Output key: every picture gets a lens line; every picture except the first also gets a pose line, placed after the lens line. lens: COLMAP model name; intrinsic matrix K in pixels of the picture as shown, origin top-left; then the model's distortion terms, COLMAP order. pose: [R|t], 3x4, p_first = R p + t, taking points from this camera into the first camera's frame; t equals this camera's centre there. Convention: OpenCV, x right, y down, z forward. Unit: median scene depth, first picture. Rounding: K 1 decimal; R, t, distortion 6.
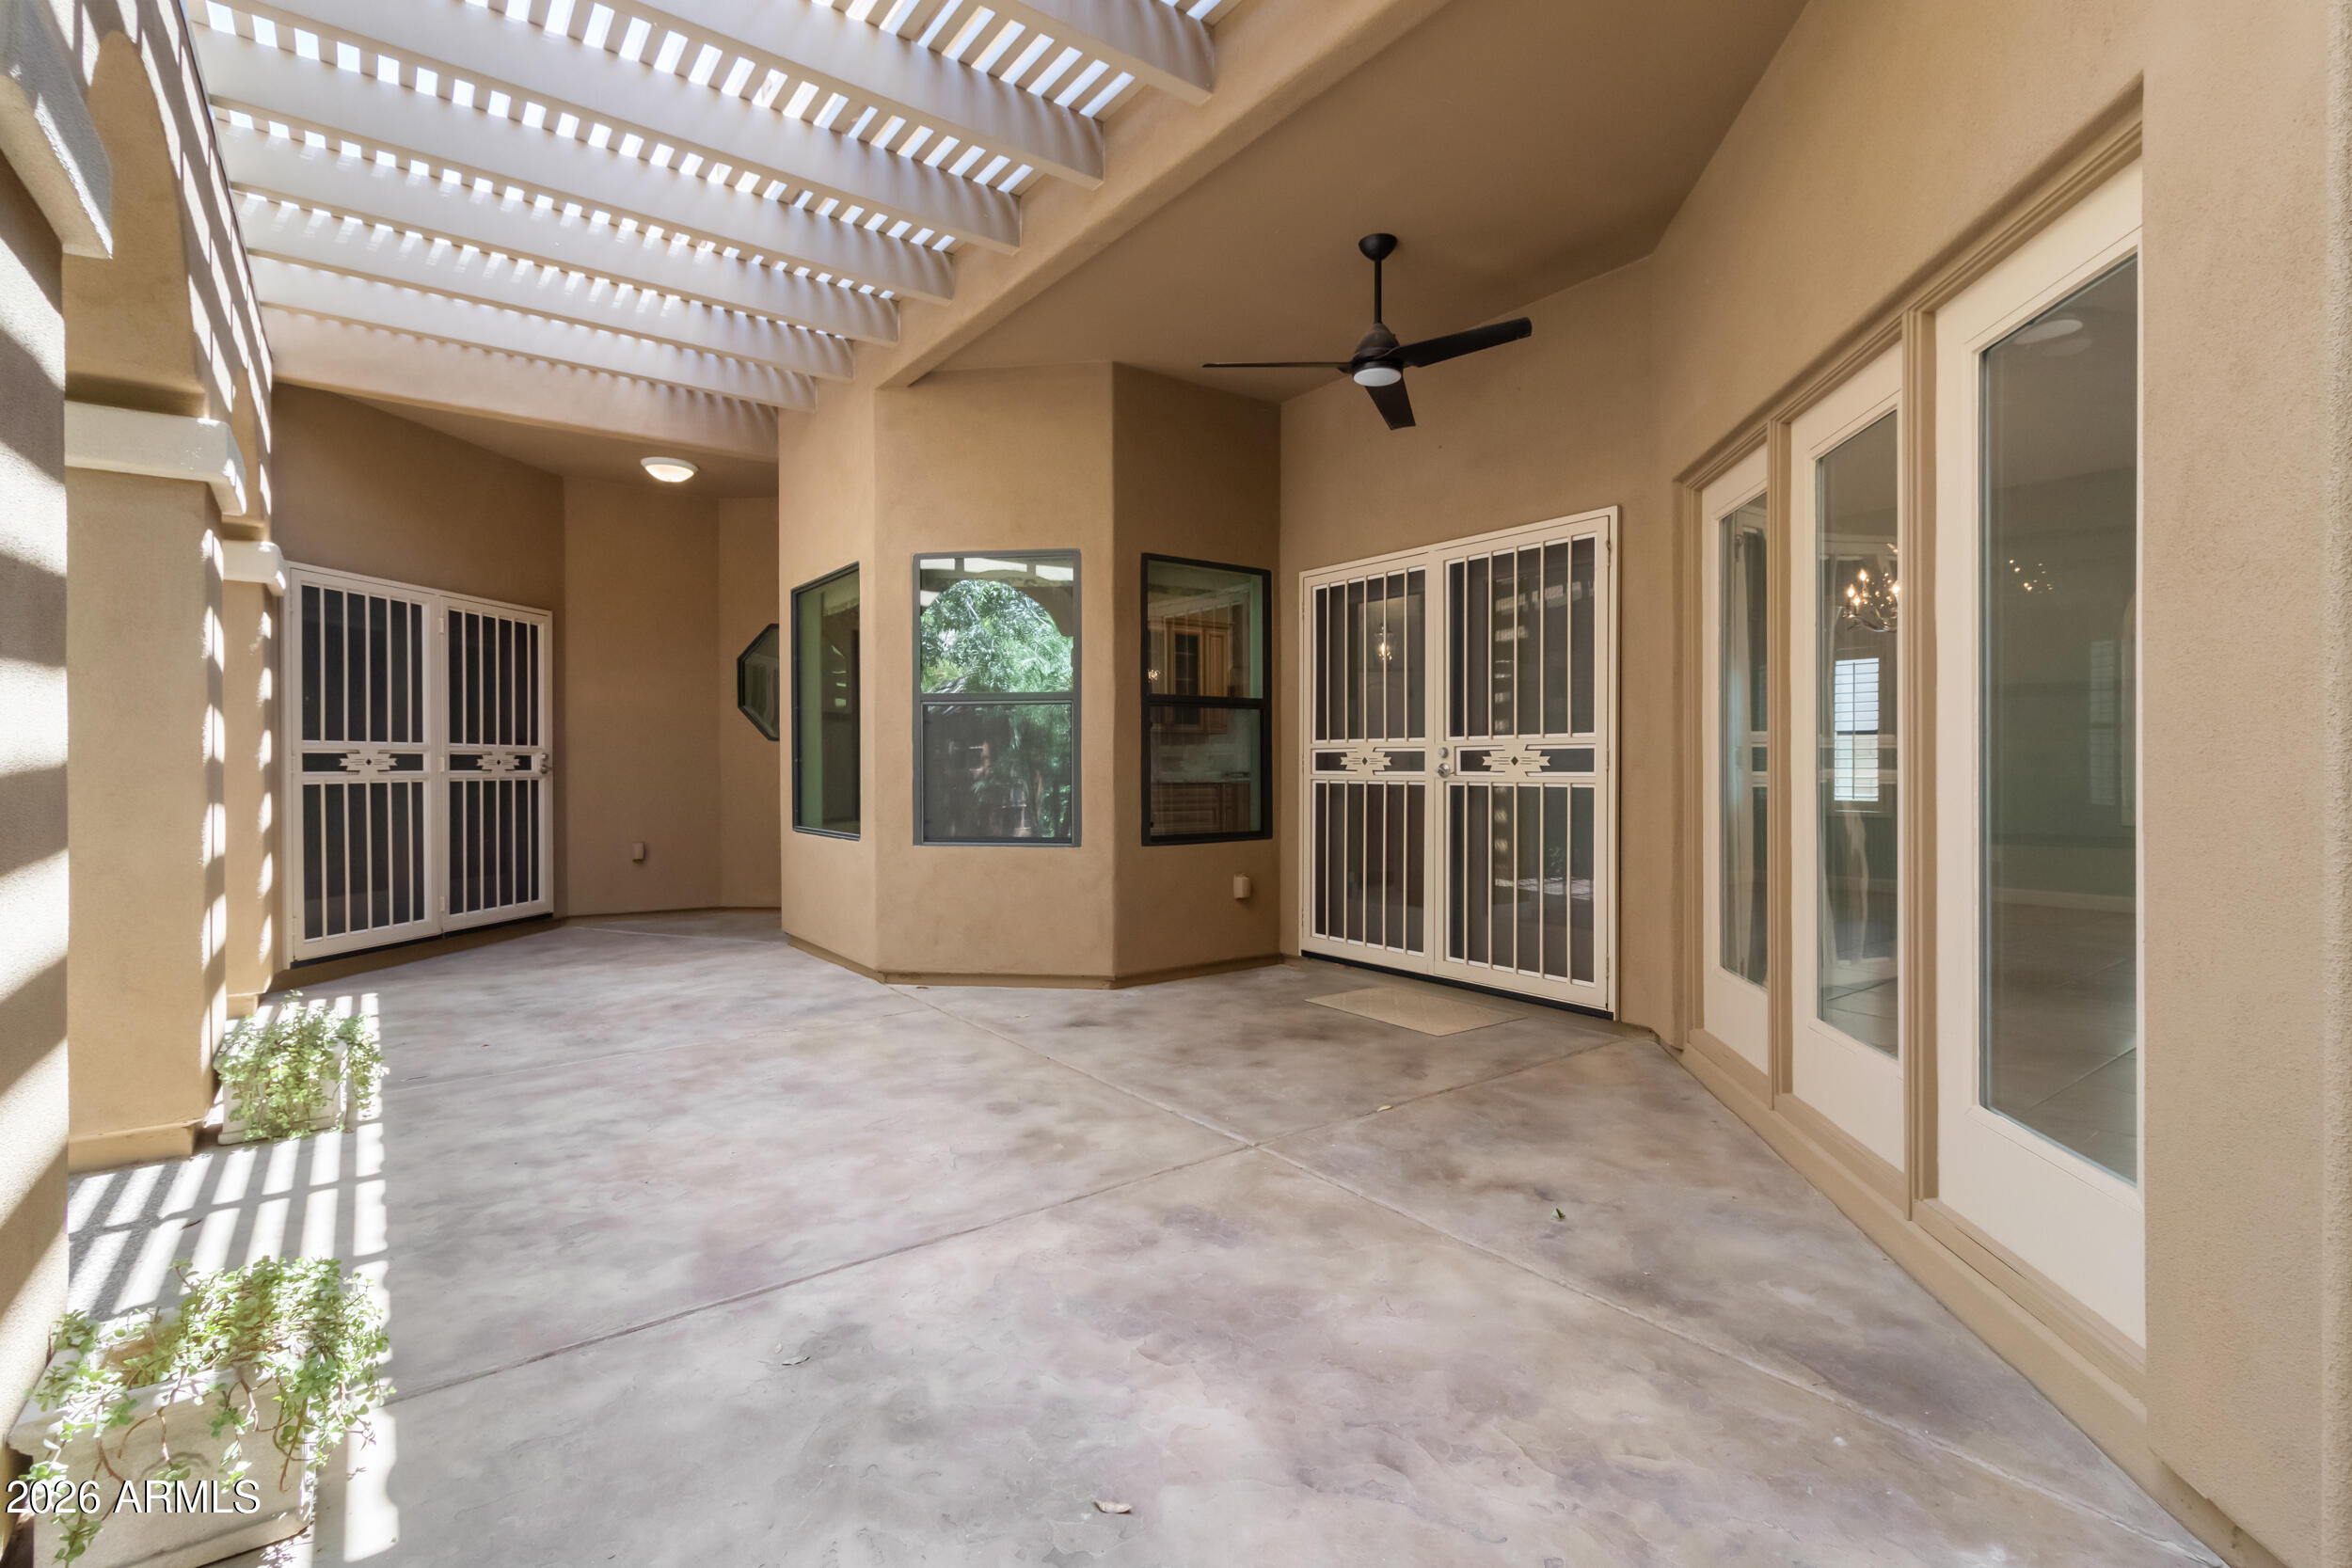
lens RADIAL K [[1084.3, 0, 1184.3], [0, 1084.3, 776.4], [0, 0, 1]] dist [0.002436, 0.000271]
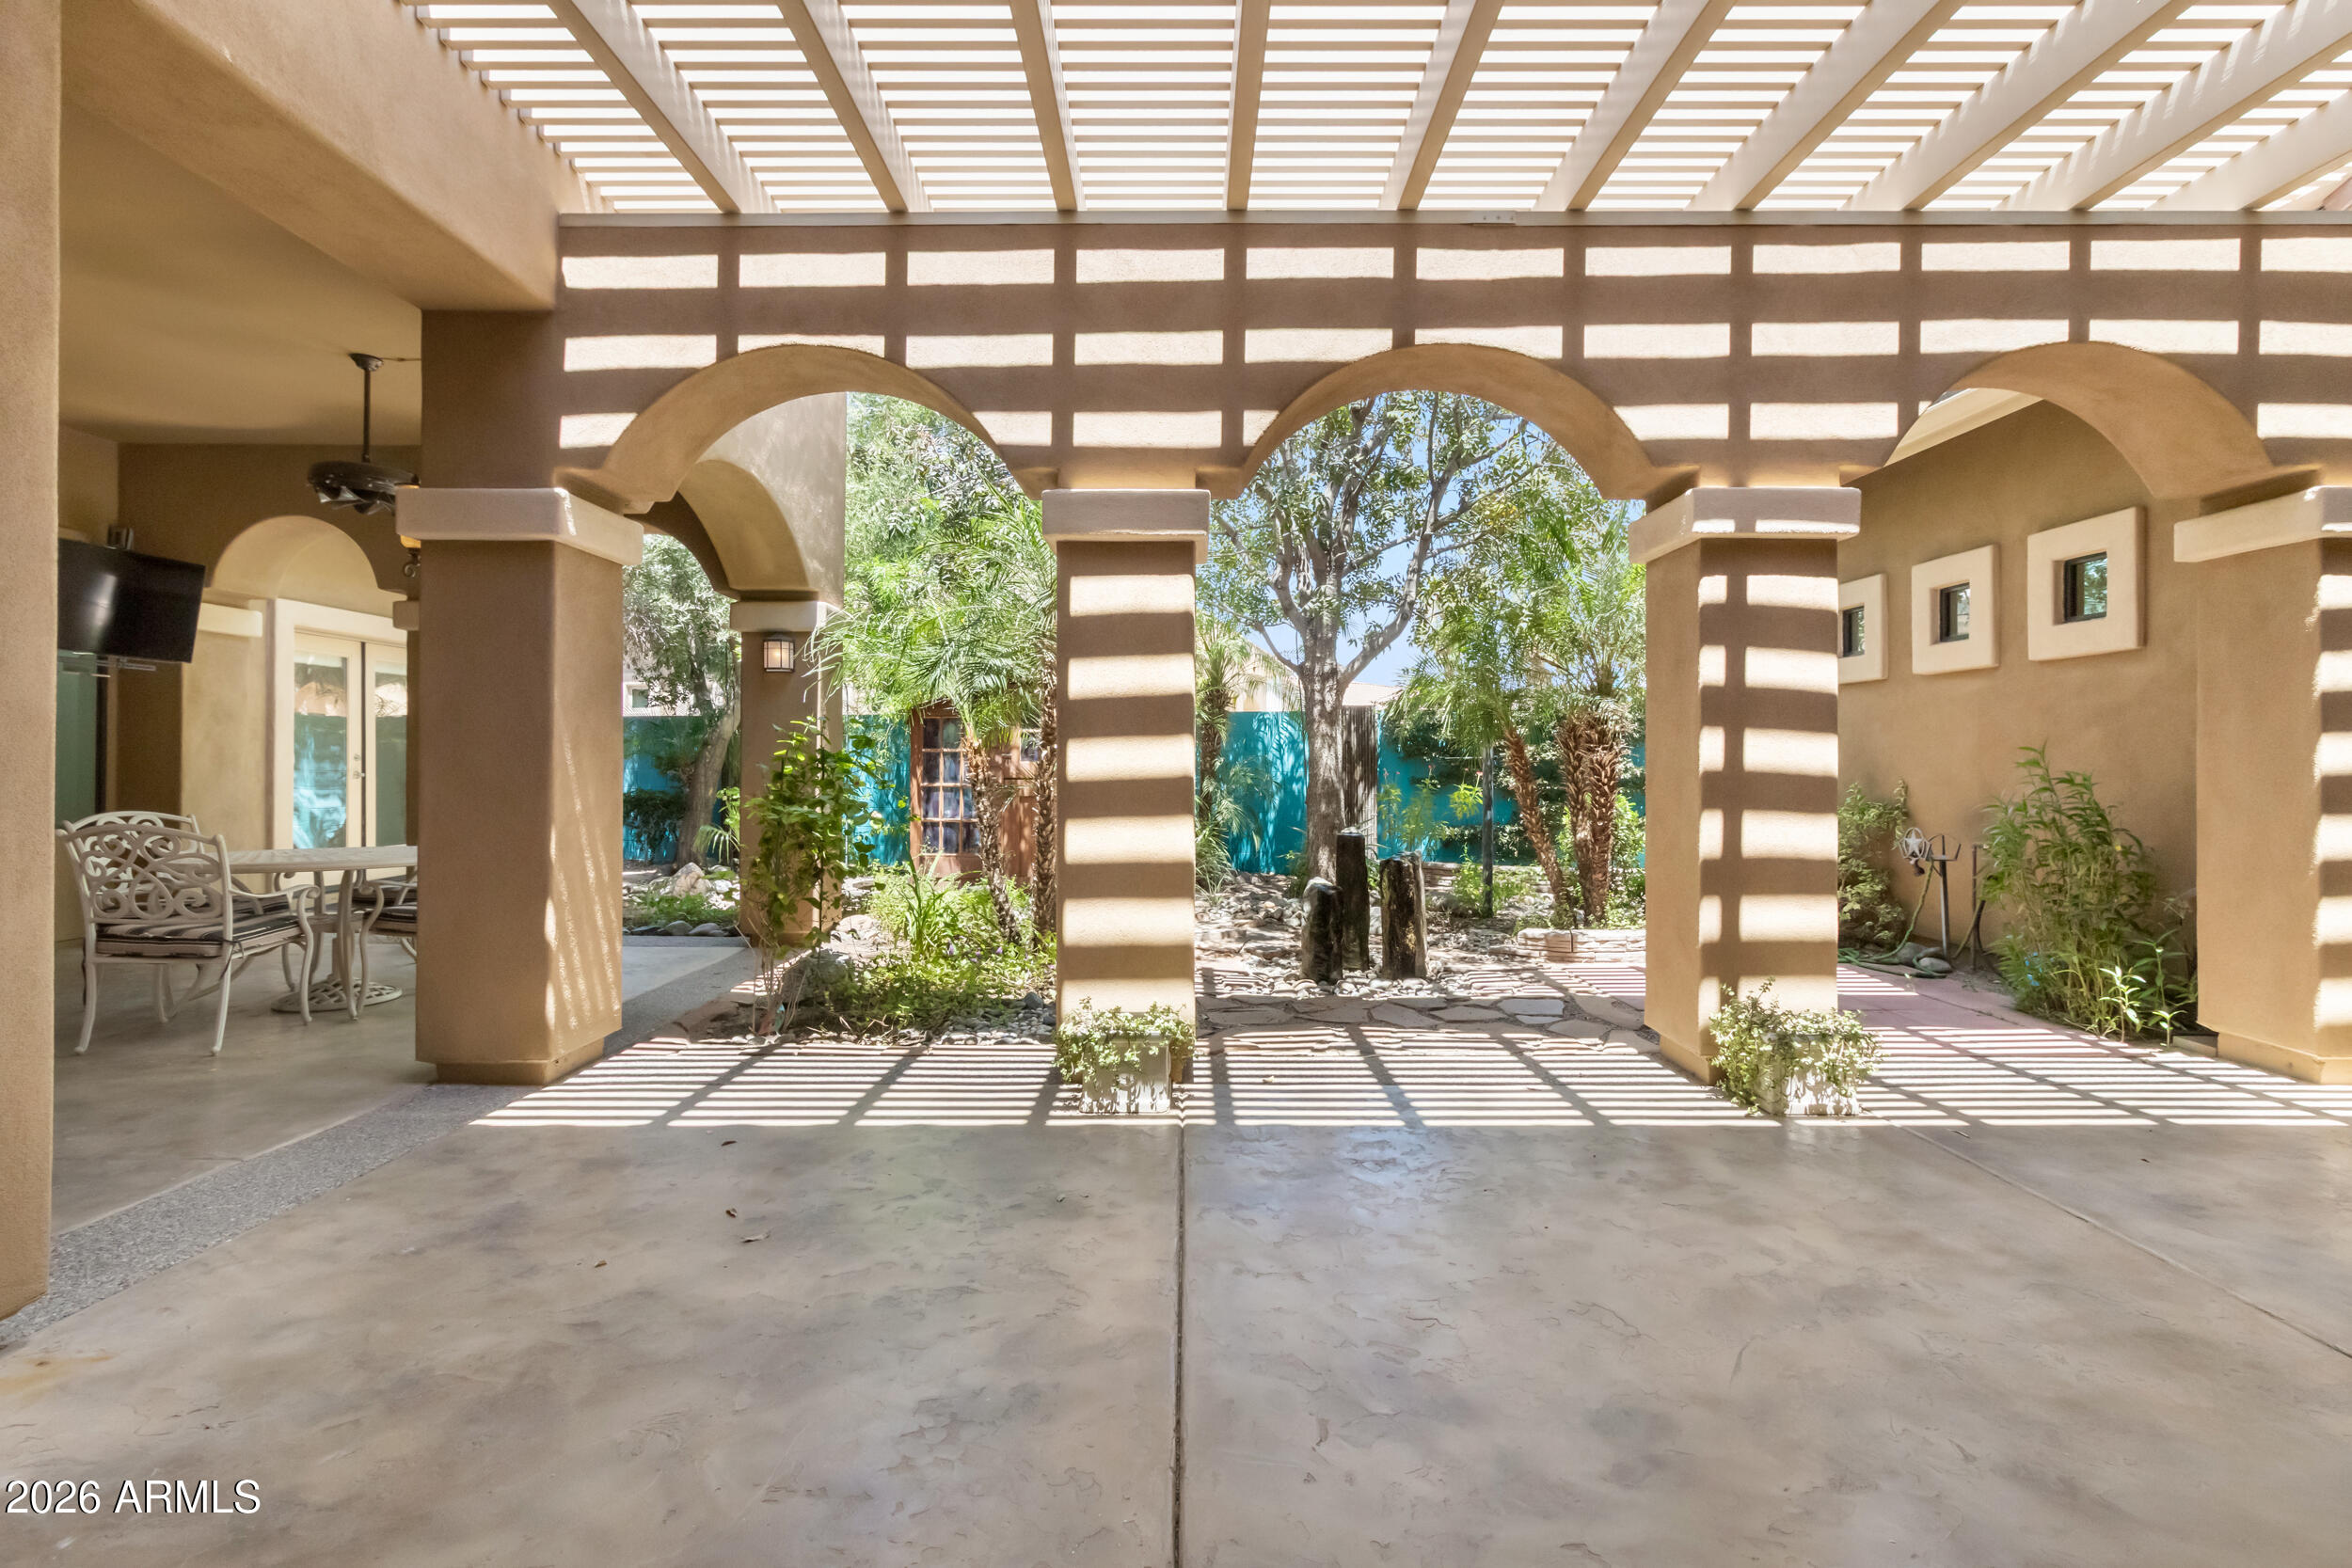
lens RADIAL K [[1084.3, 0, 1184.3], [0, 1084.3, 776.4], [0, 0, 1]] dist [0.002436, 0.000271]
pose [[-0.597245, 0.011709, -0.801973, 0.443144], [-0.009950, 0.999708, 0.022006, -0.023342], [0.801997, 0.021122, -0.596954, 1.306123]]
